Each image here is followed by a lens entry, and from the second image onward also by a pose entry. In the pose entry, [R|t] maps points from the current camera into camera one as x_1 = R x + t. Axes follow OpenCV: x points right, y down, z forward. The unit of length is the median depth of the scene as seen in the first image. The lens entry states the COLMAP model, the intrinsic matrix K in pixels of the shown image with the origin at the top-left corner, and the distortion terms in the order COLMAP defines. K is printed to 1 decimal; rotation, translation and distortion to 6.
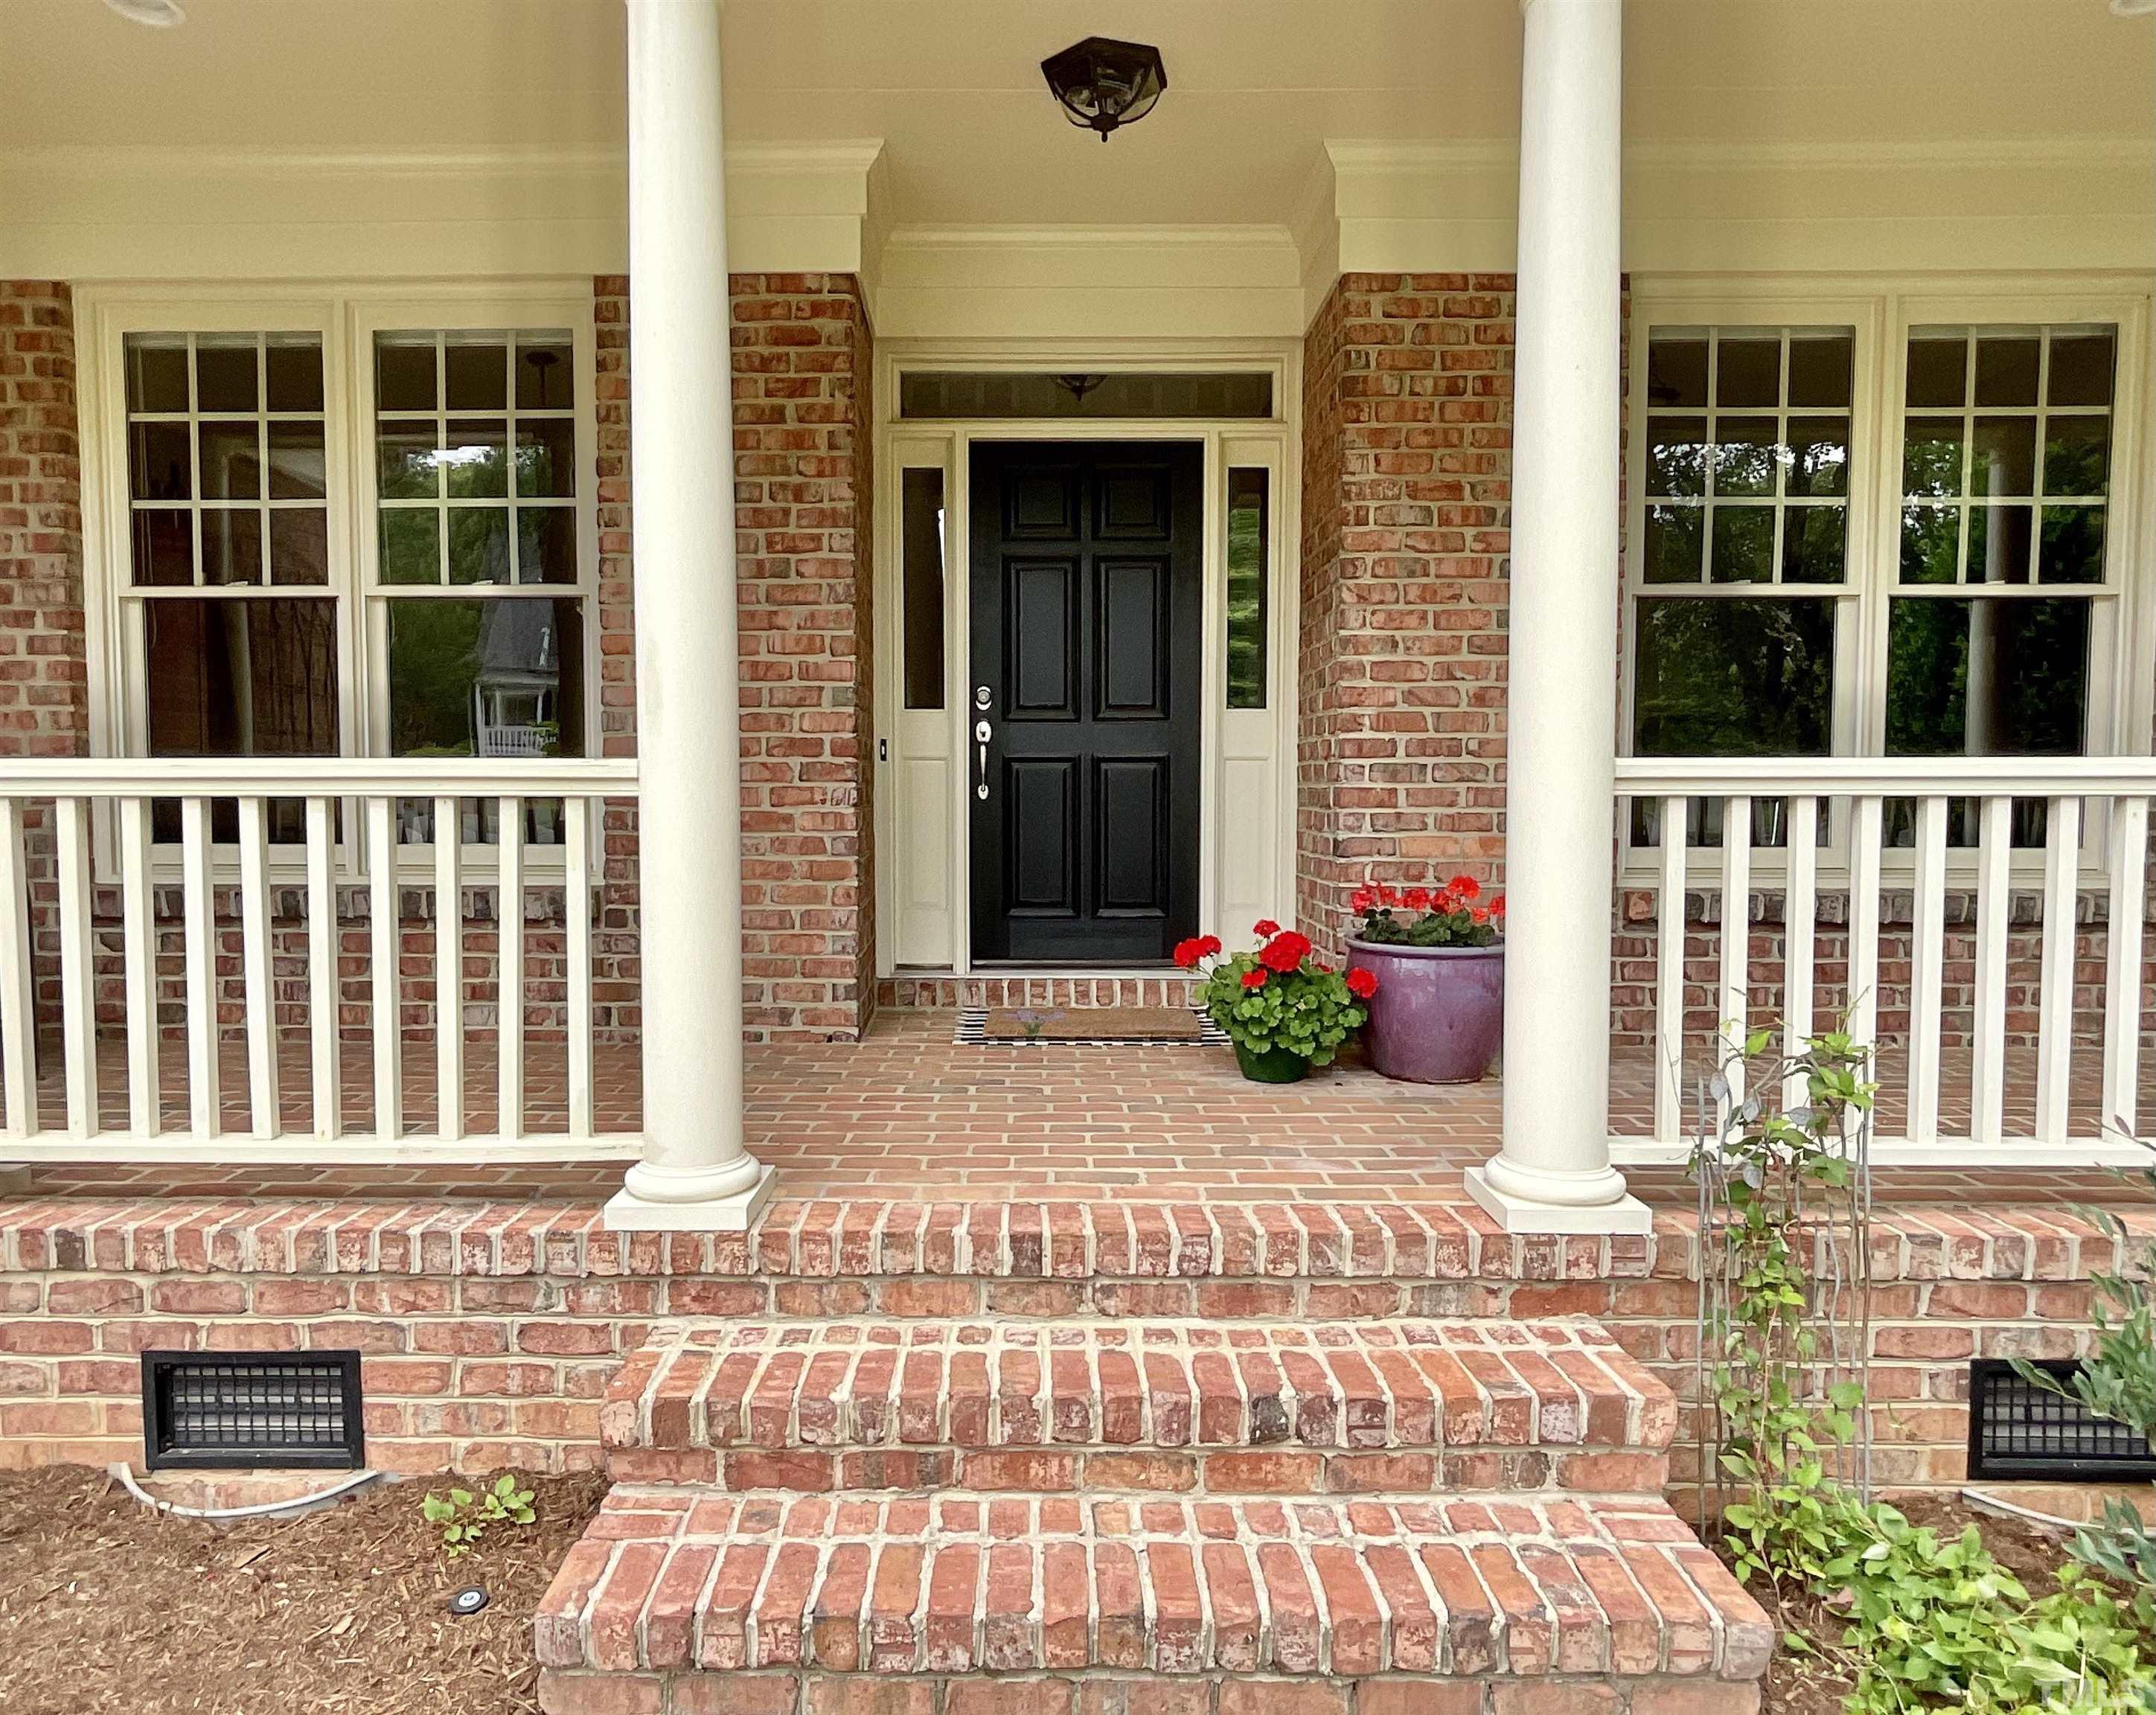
lens RADIAL K [[1337.7, 0, 1078.0], [0, 1337.7, 857.5], [0, 0, 1]] dist [-0.003284, -0.000356]
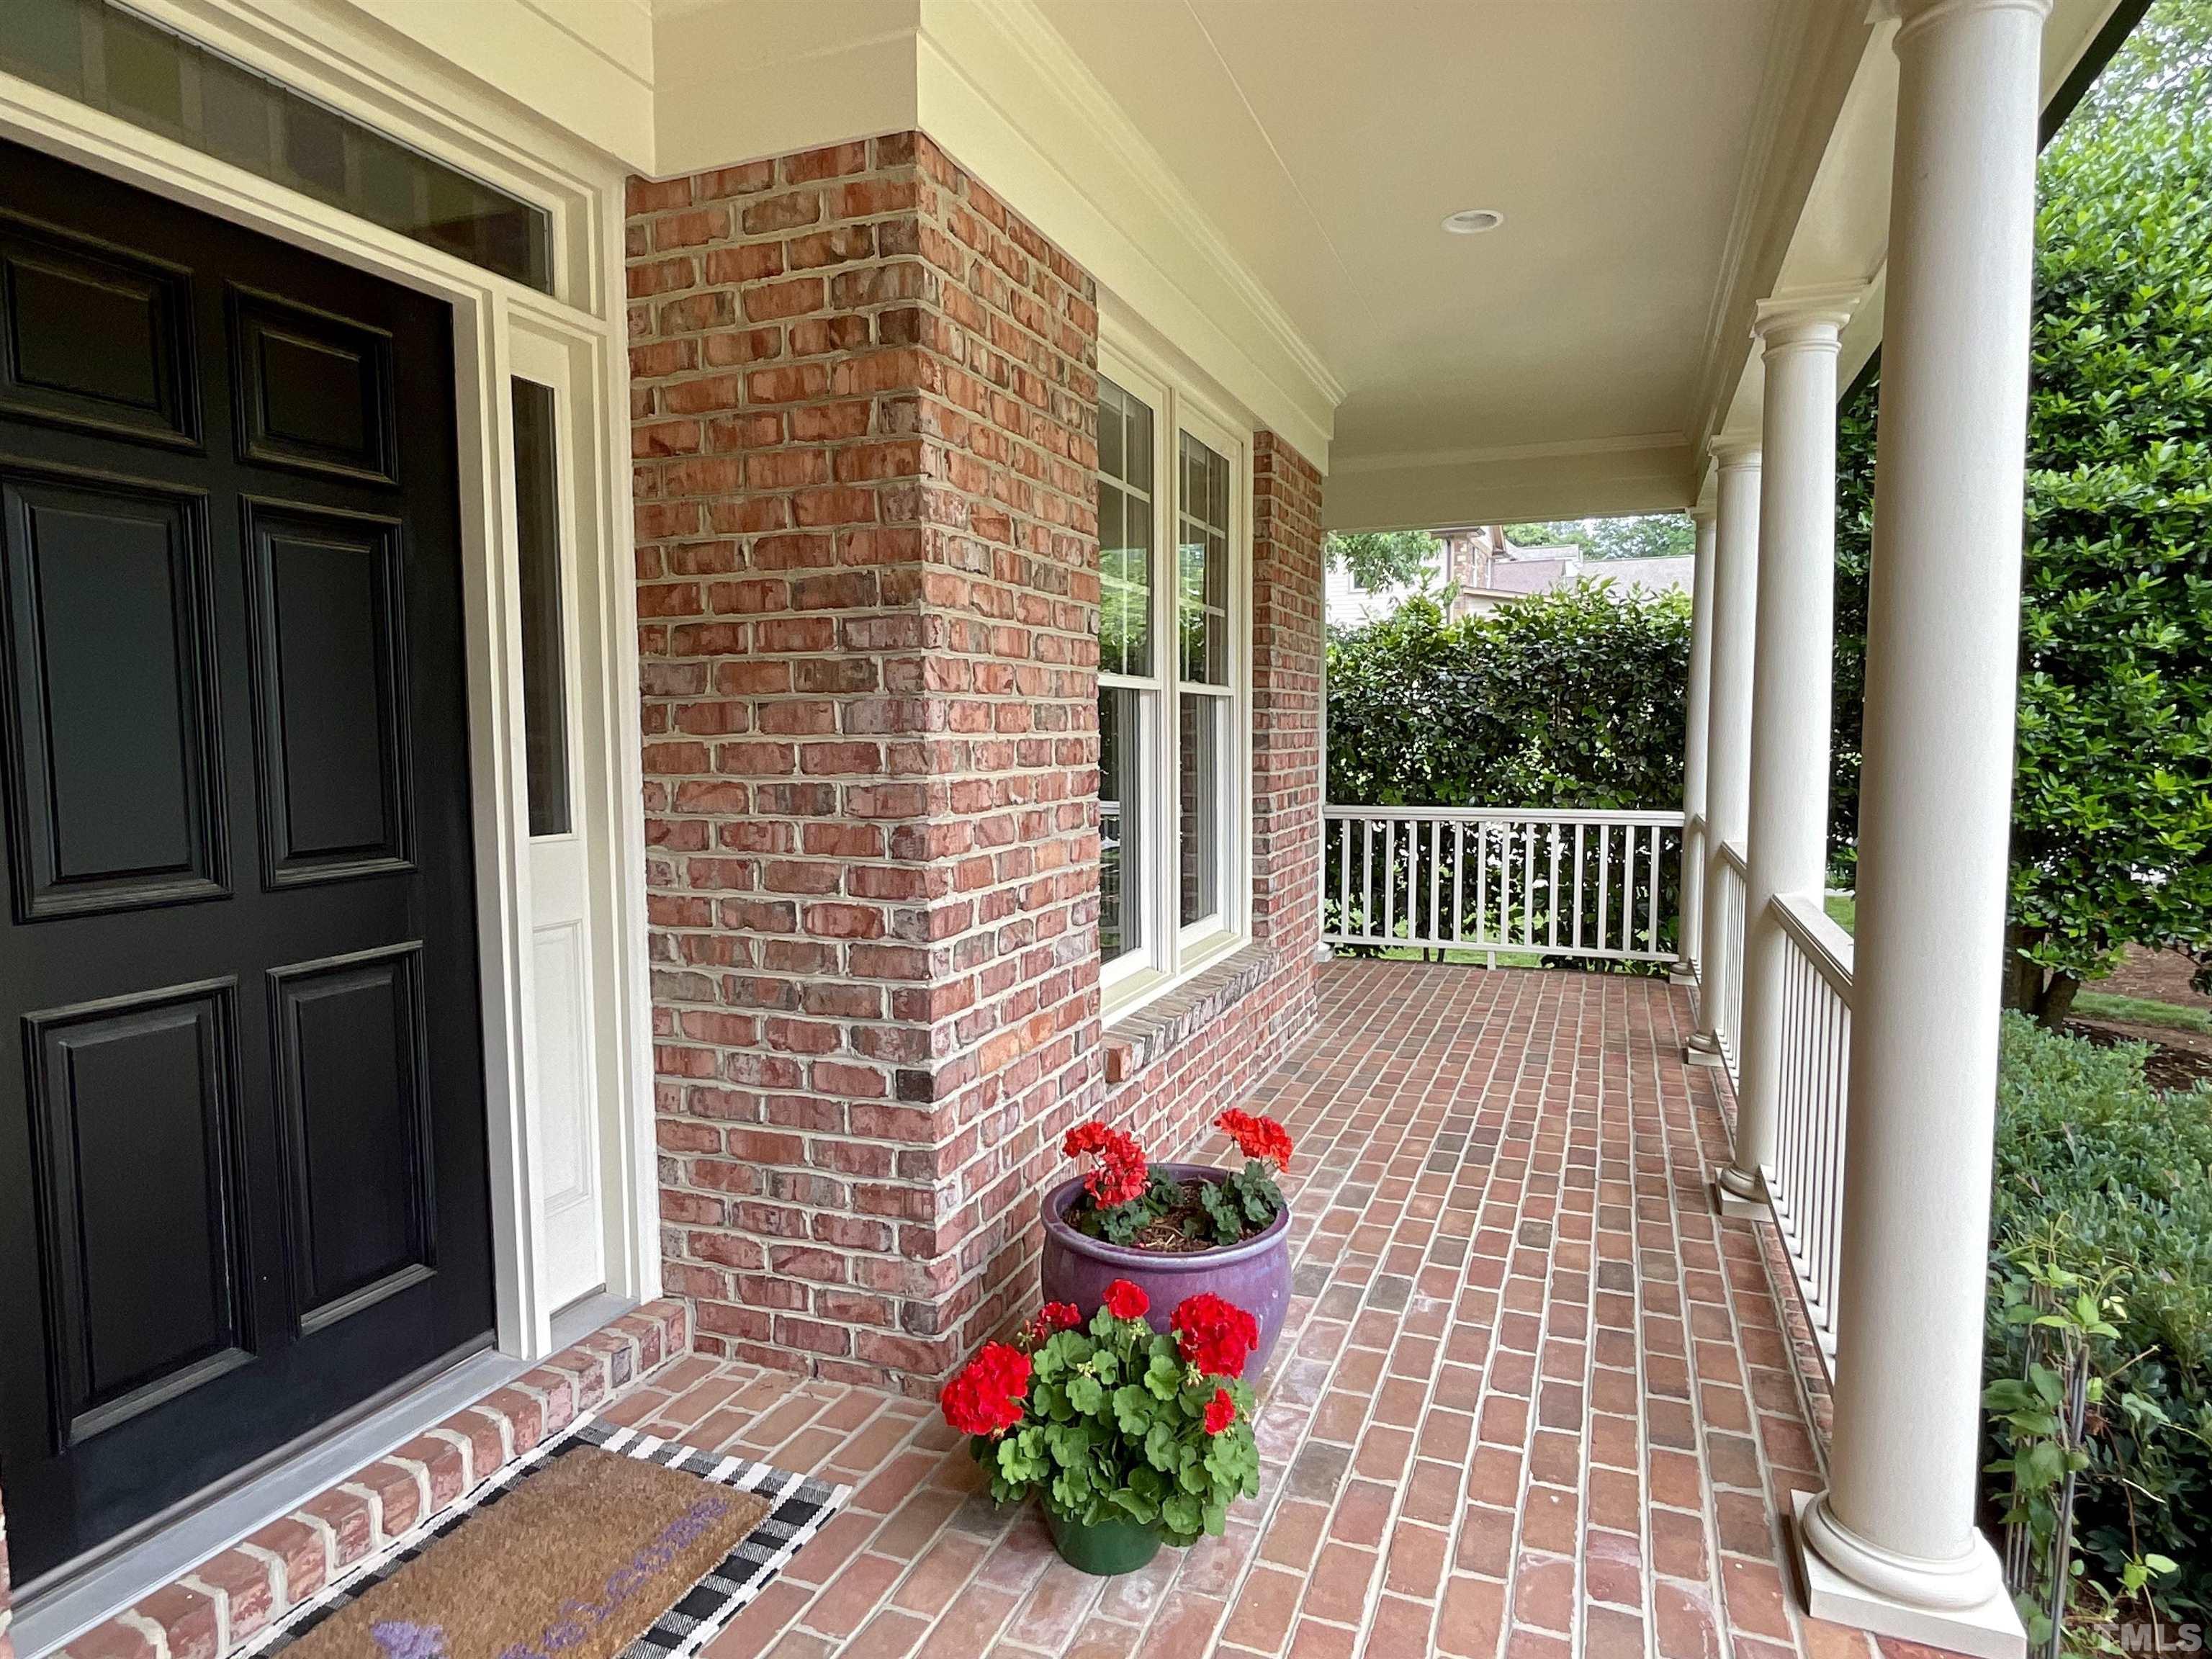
lens RADIAL K [[1263.5, 0, 1106.0], [0, 1263.5, 829.5], [0, 0, 1]] dist [-0.001124, 0.003823]
pose [[0.387696, -0.072878, 0.918902, -0.279169], [0.052033, 0.997010, 0.057120, -0.144740], [-0.920317, 0.025668, 0.390329, 0.657821]]
